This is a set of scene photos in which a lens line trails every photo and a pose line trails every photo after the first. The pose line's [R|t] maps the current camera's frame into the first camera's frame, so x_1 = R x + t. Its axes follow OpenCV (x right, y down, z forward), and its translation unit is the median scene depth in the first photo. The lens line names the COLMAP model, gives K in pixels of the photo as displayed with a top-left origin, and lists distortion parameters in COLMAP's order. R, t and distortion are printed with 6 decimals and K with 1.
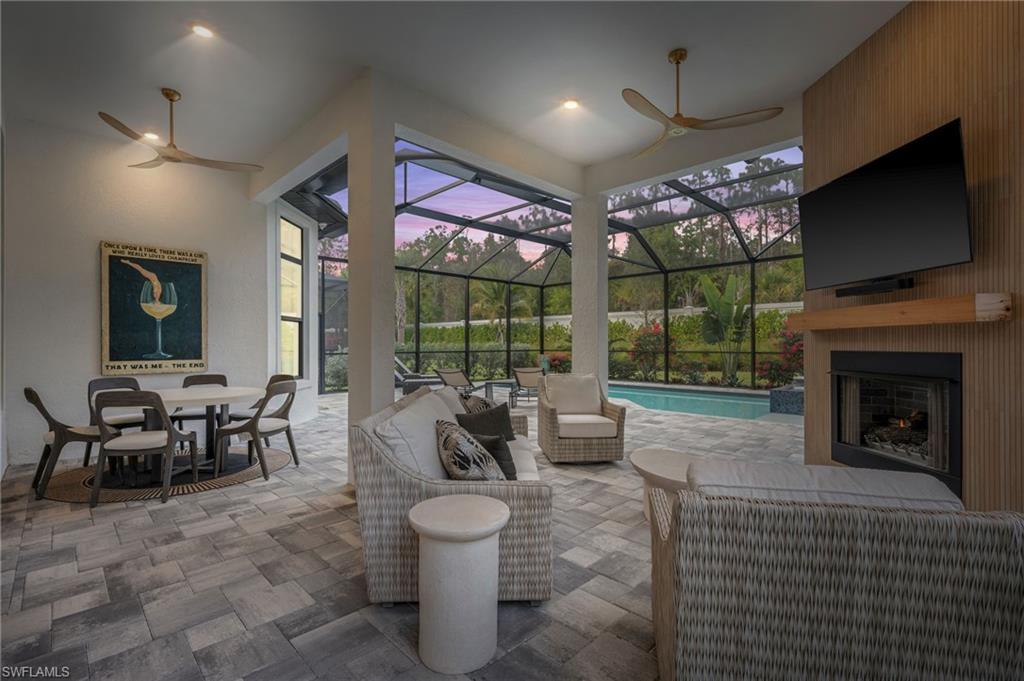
lens RADIAL K [[468.3, 0, 515.0], [0, 468.3, 345.8], [0, 0, 1]] dist [0.000381, 0.001671]
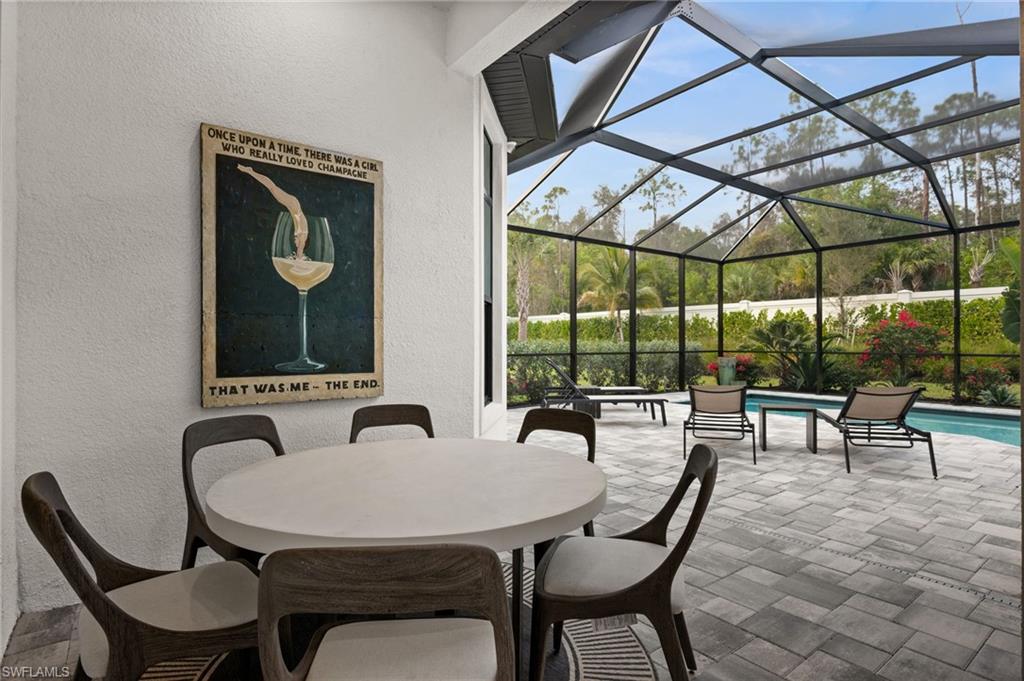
lens RADIAL K [[527.4, 0, 509.9], [0, 527.4, 344.5], [0, 0, 1]] dist [0.002425, 0.000042]
pose [[0.991261, 0.002035, -0.131901, -0.450776], [-0.002055, 0.999998, -0.000018, -0.001330], [0.131901, 0.000288, 0.991263, 0.459327]]
